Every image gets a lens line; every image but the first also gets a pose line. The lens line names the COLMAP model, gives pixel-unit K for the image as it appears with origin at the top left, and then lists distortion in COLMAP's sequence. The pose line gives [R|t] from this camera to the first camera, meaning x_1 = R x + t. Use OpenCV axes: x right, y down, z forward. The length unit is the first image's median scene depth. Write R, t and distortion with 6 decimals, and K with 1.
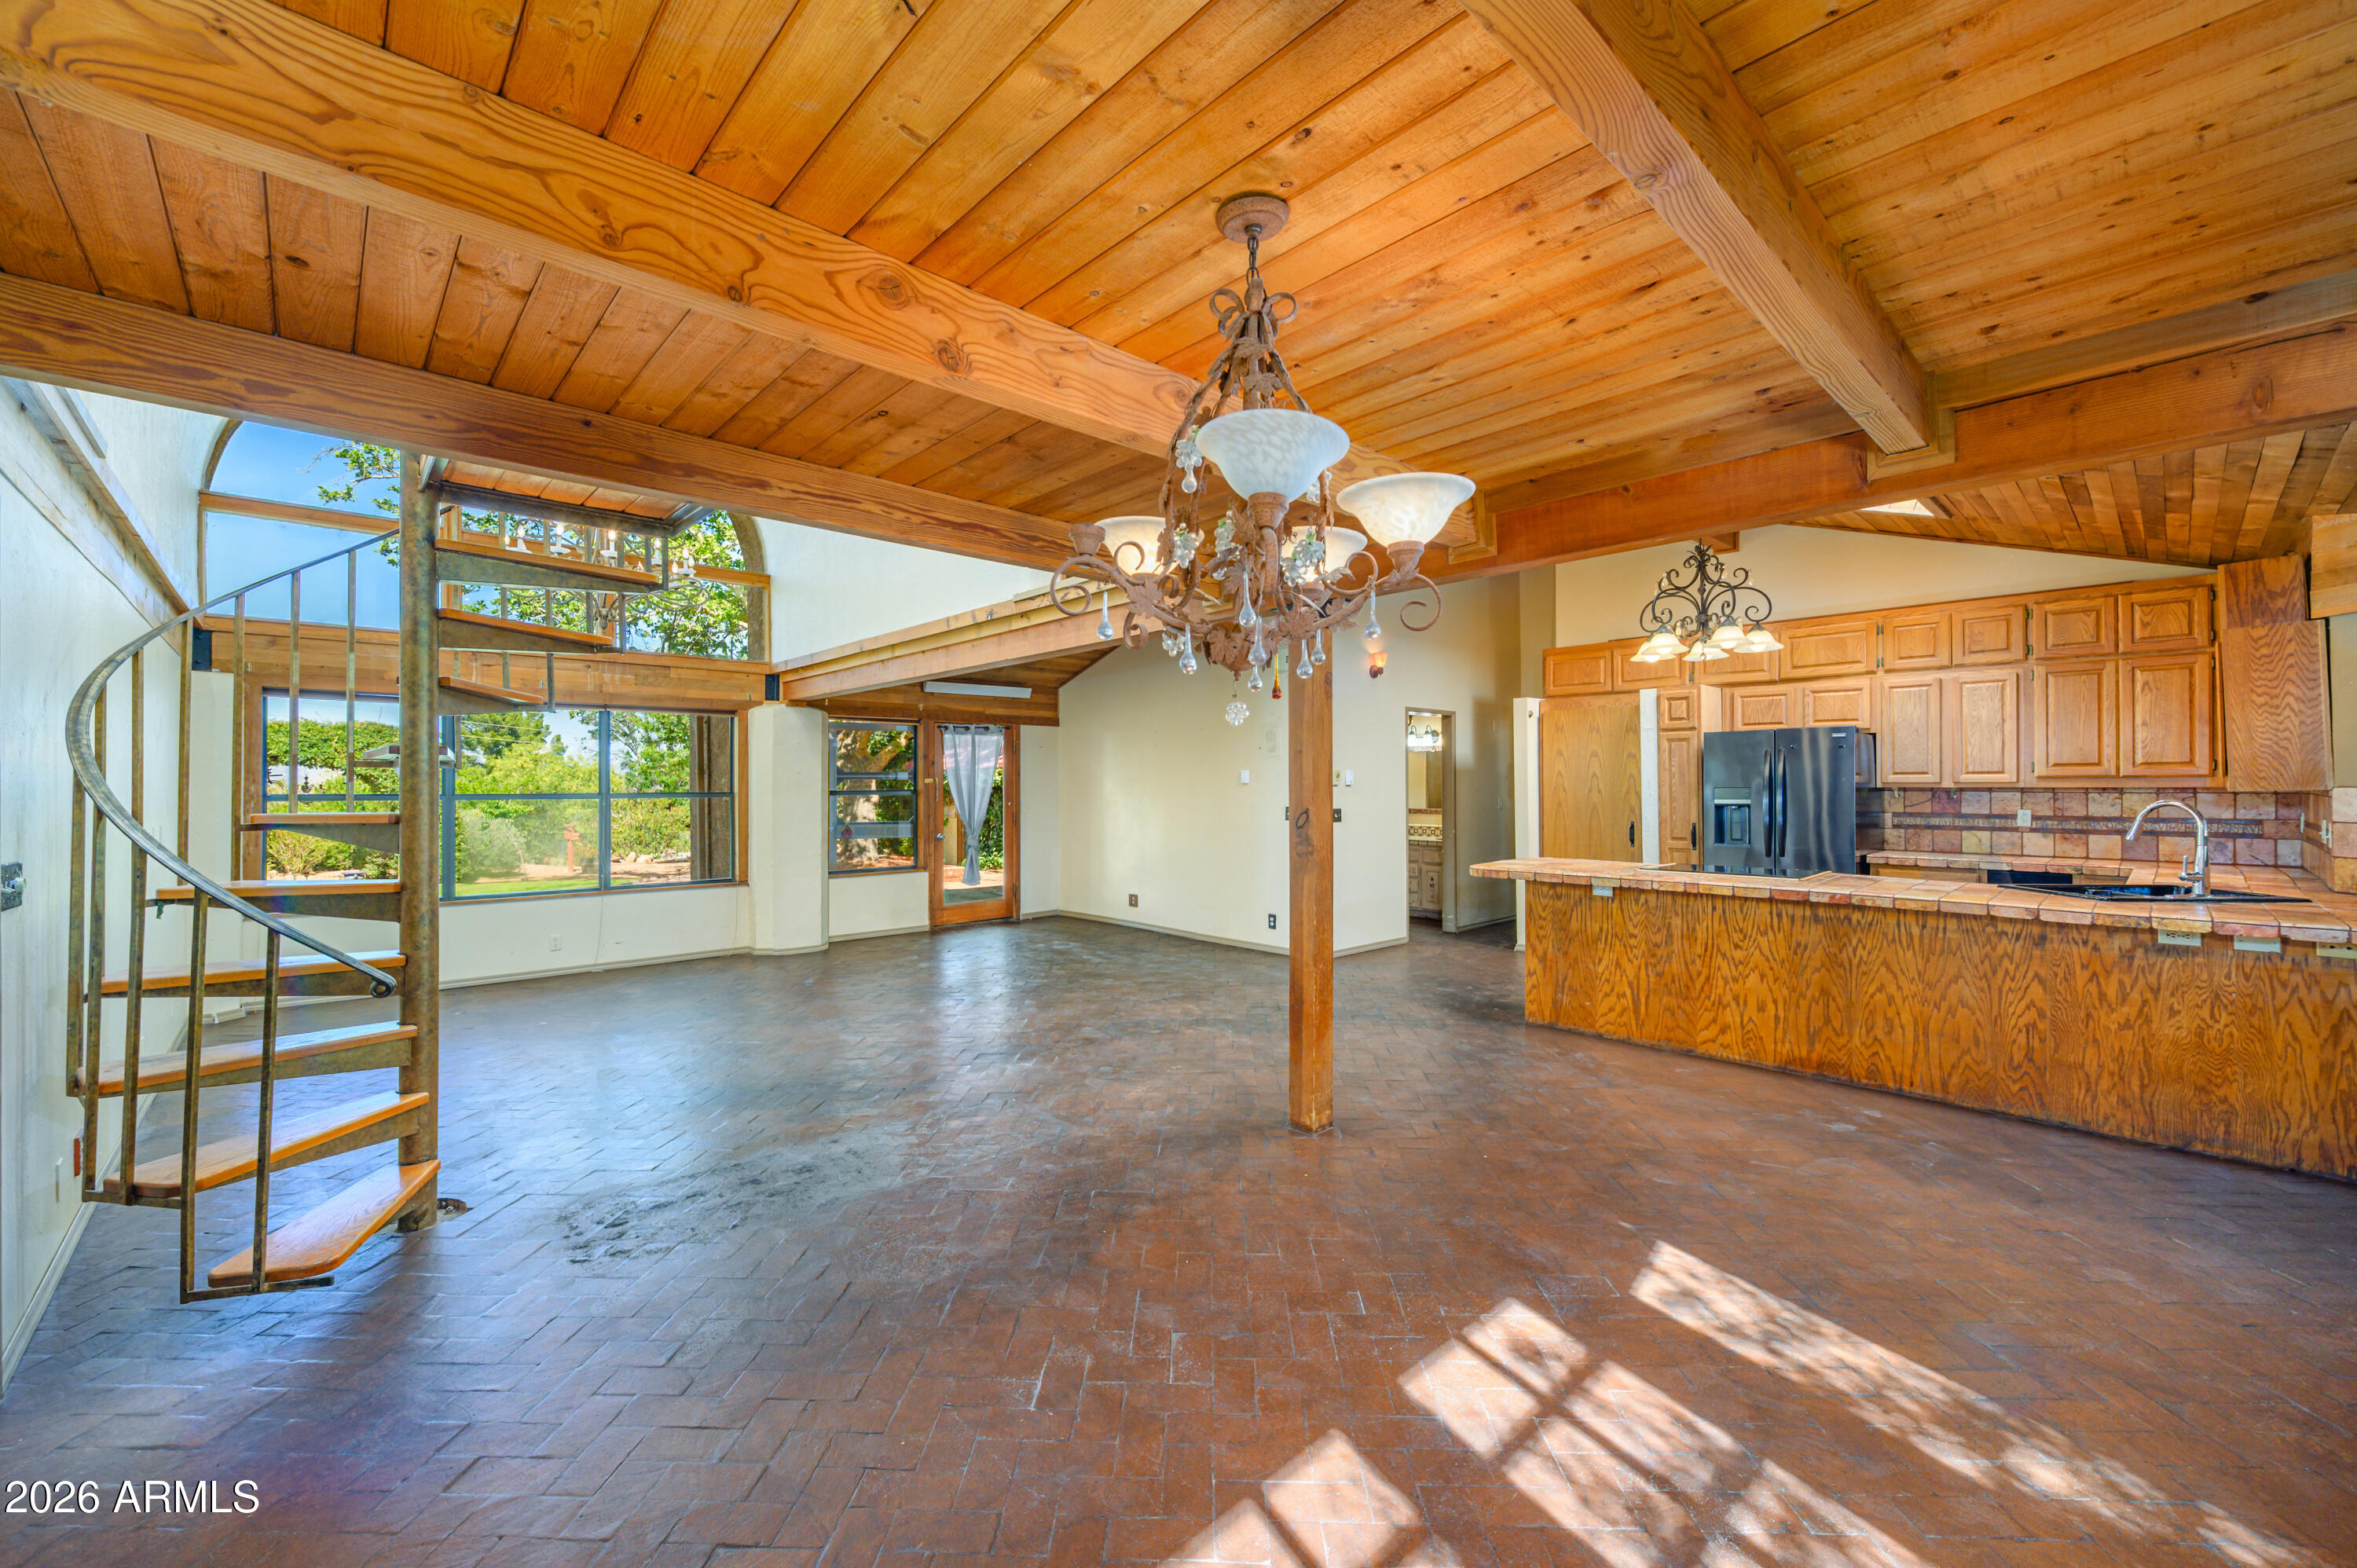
lens RADIAL K [[937.9, 0, 1191.9], [0, 937.9, 776.6], [0, 0, 1]] dist [-0.003975, -0.000967]
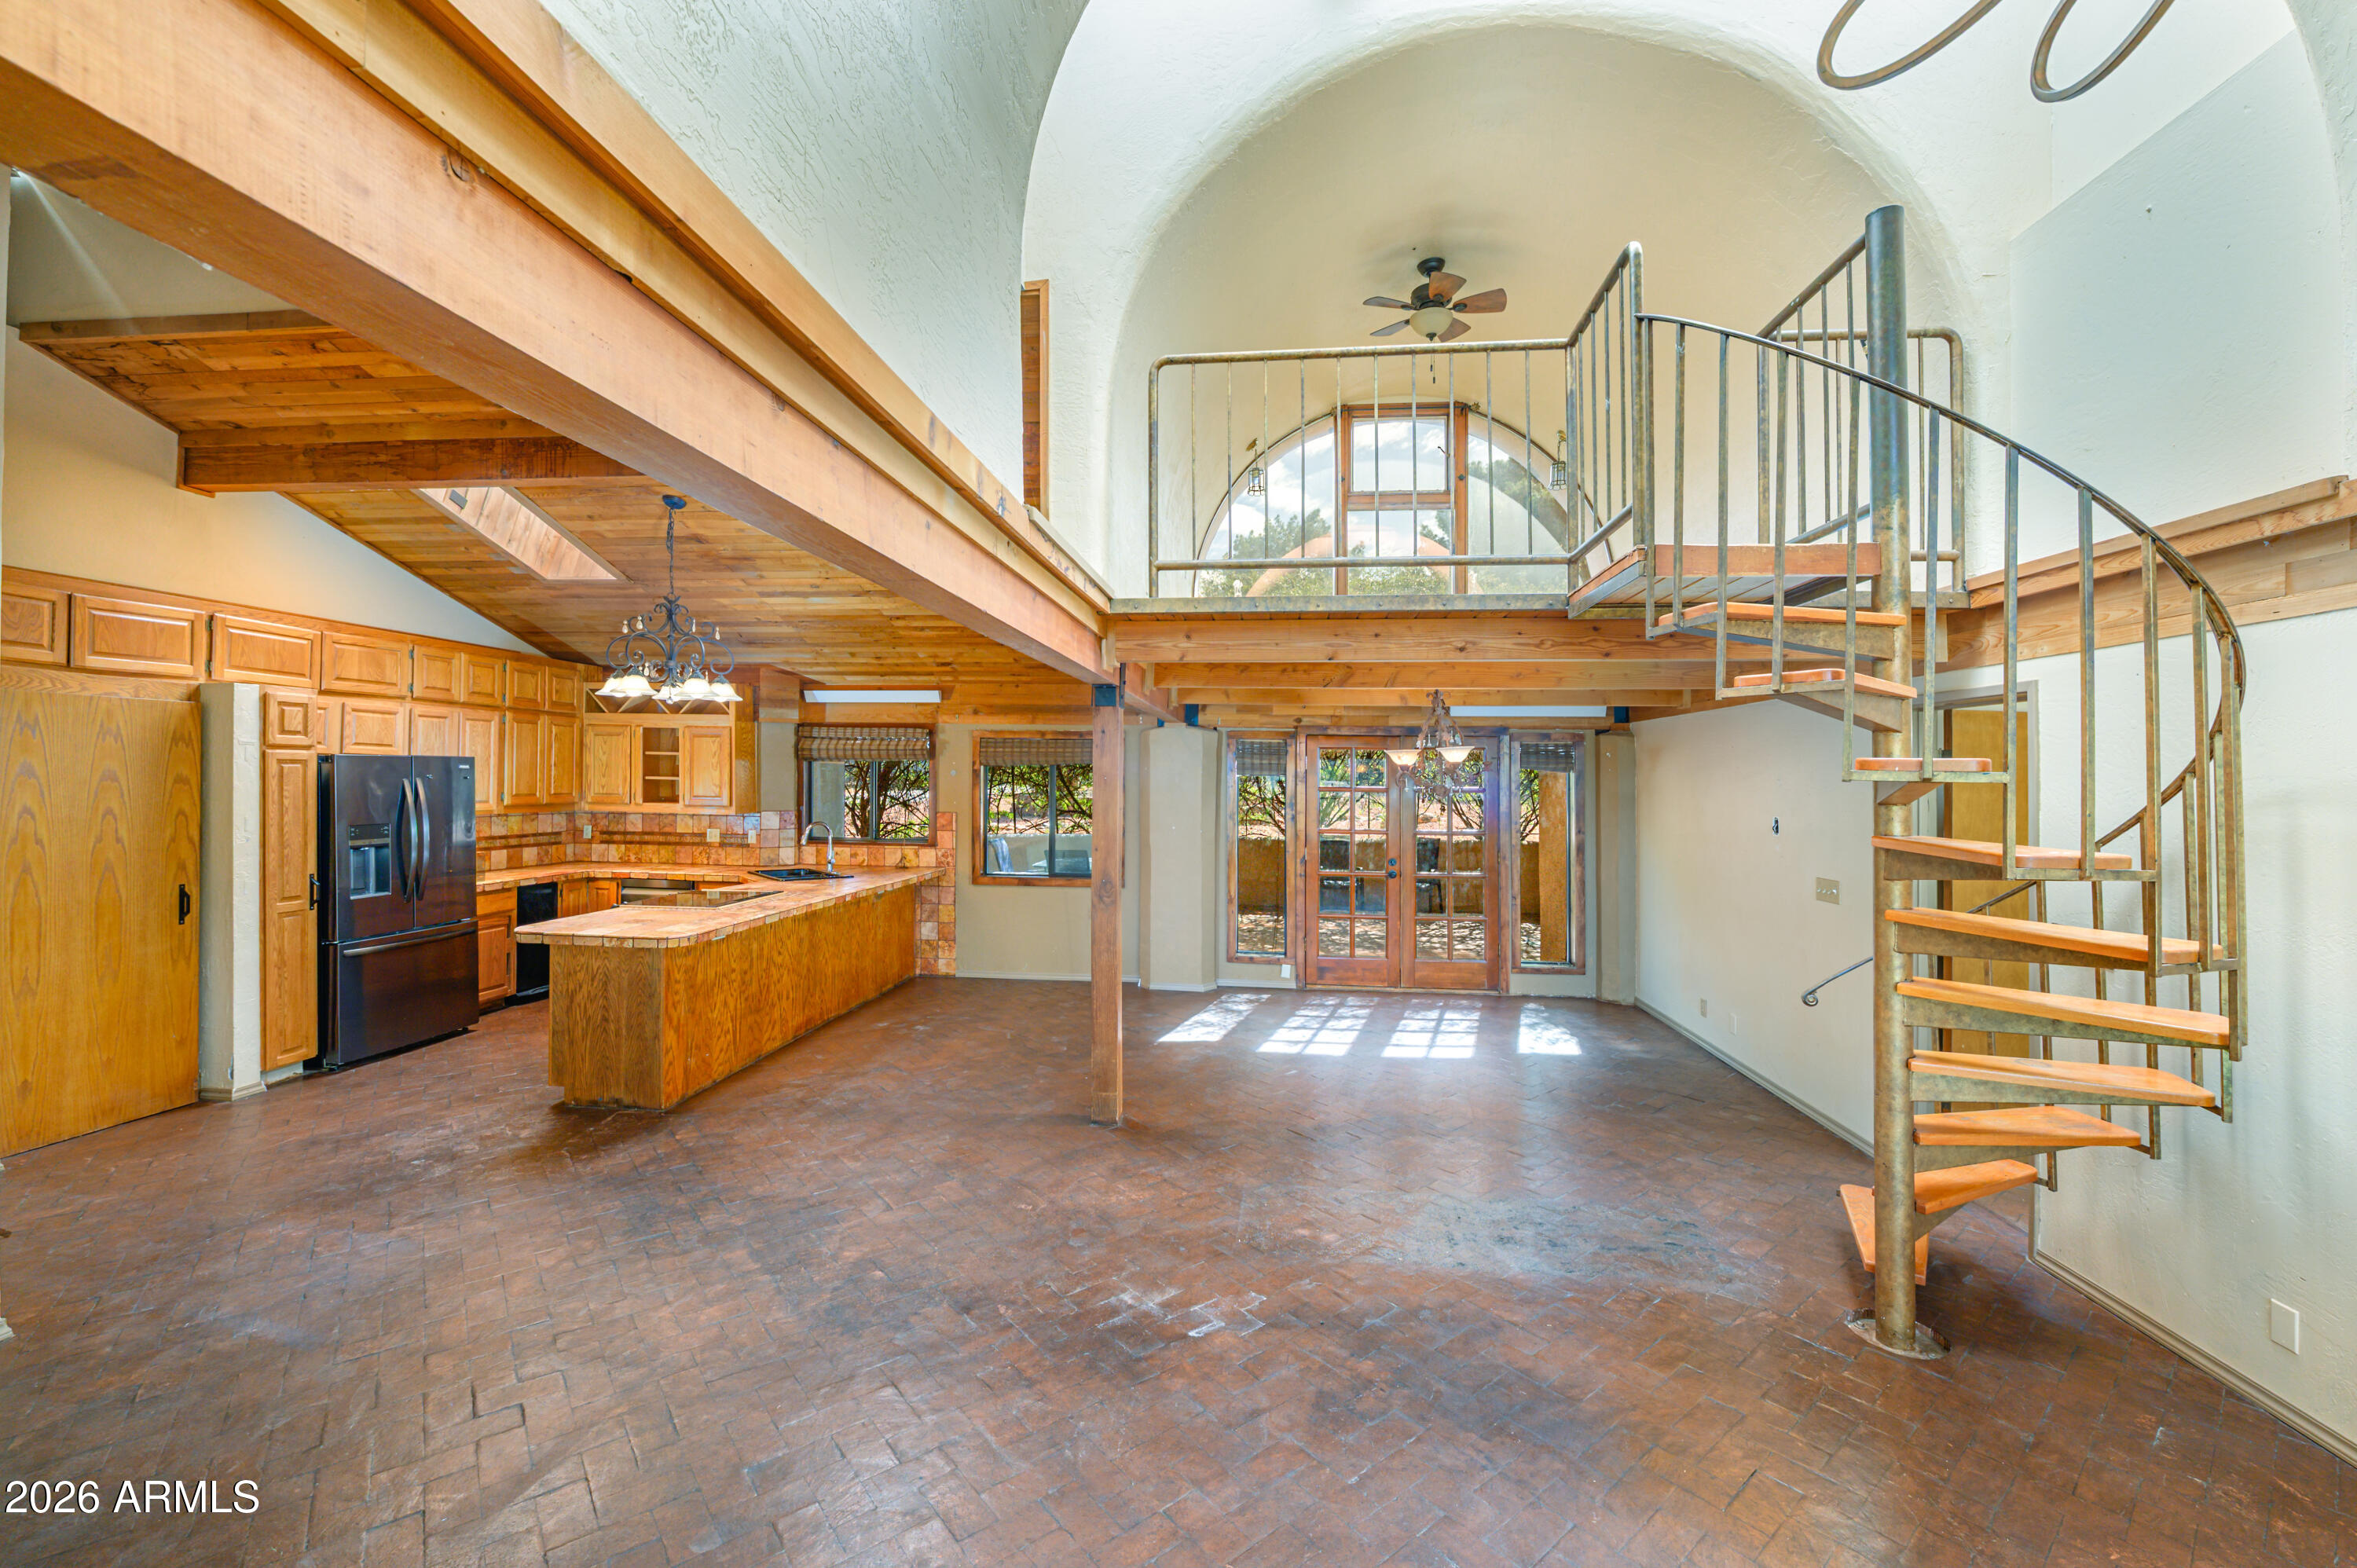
lens RADIAL K [[937.9, 0, 1174.9], [0, 937.9, 782.1], [0, 0, 1]] dist [-0.003975, -0.000967]
pose [[-0.642545, -0.007131, 0.766215, -0.662349], [-0.017870, 0.999824, -0.005681, -0.044276], [-0.766040, -0.017342, -0.642559, 1.338320]]
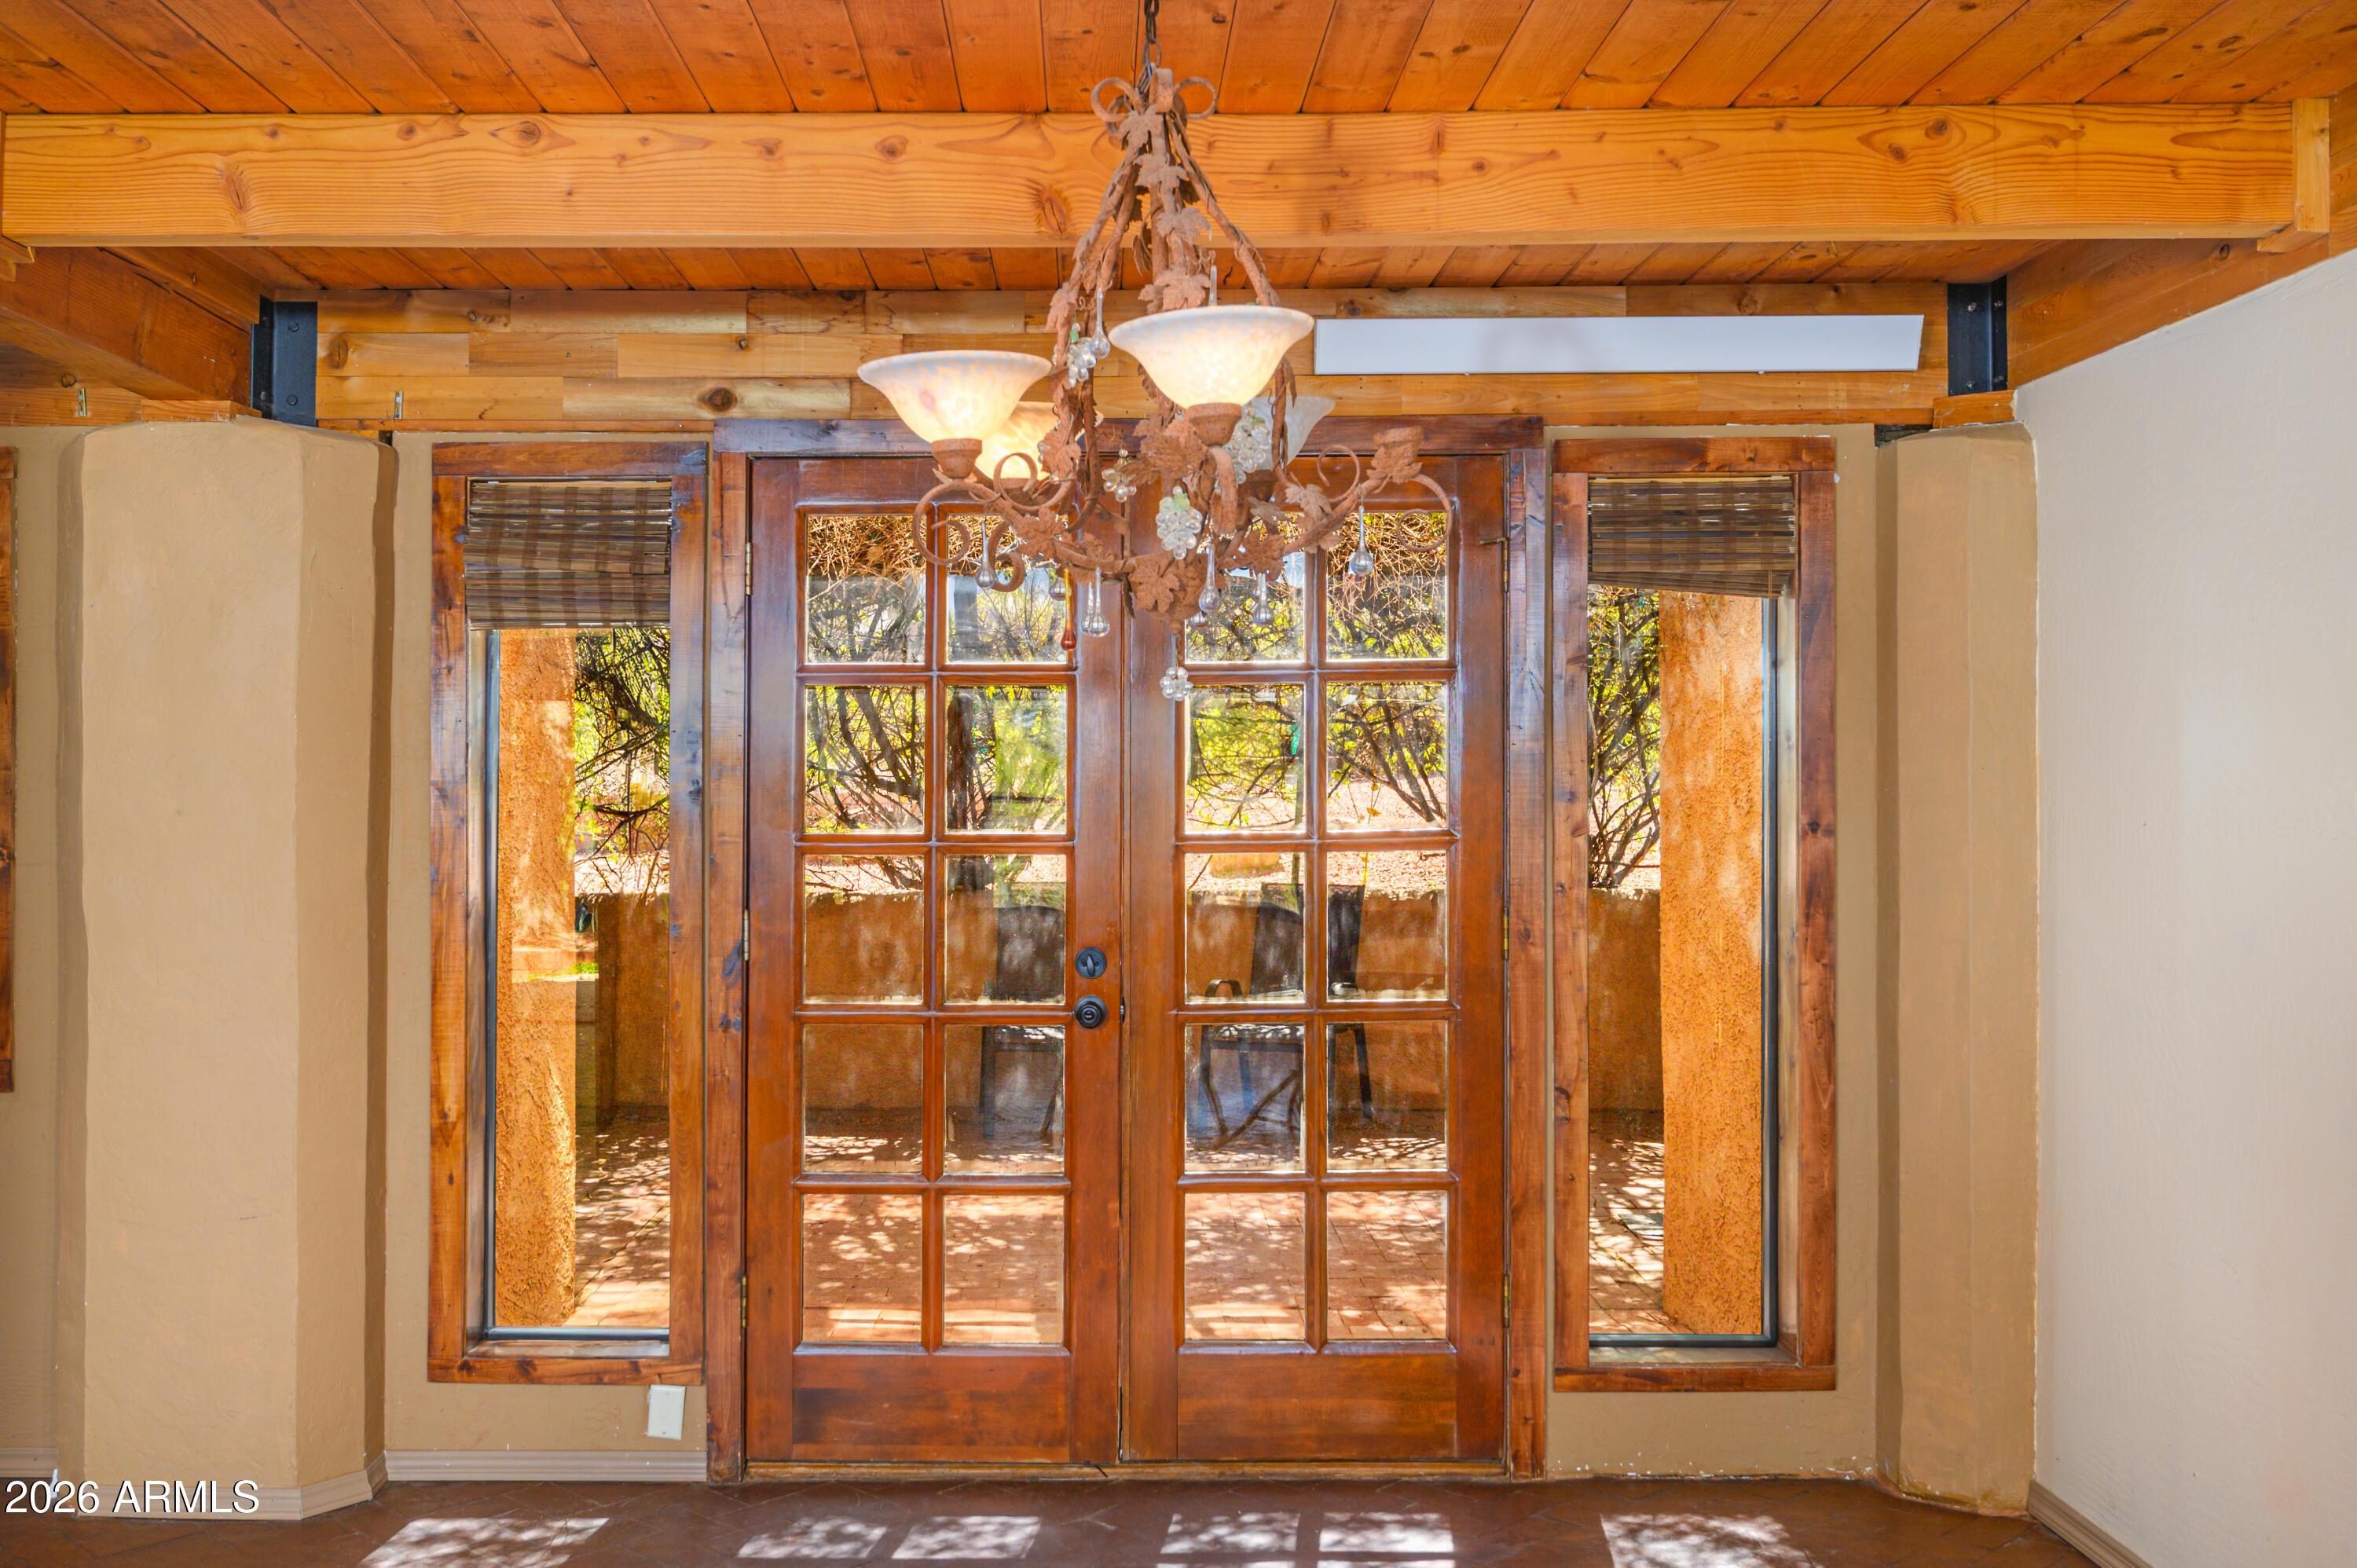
lens RADIAL K [[2168.1, 0, 1131.7], [0, 2168.1, 844.5], [0, 0, 1]] dist [0.012050, 0.006009]
pose [[-0.735009, -0.019682, 0.677772, -0.323686], [-0.011991, 0.999800, 0.016030, 0.010831], [-0.677952, 0.003655, -0.735097, 0.712509]]
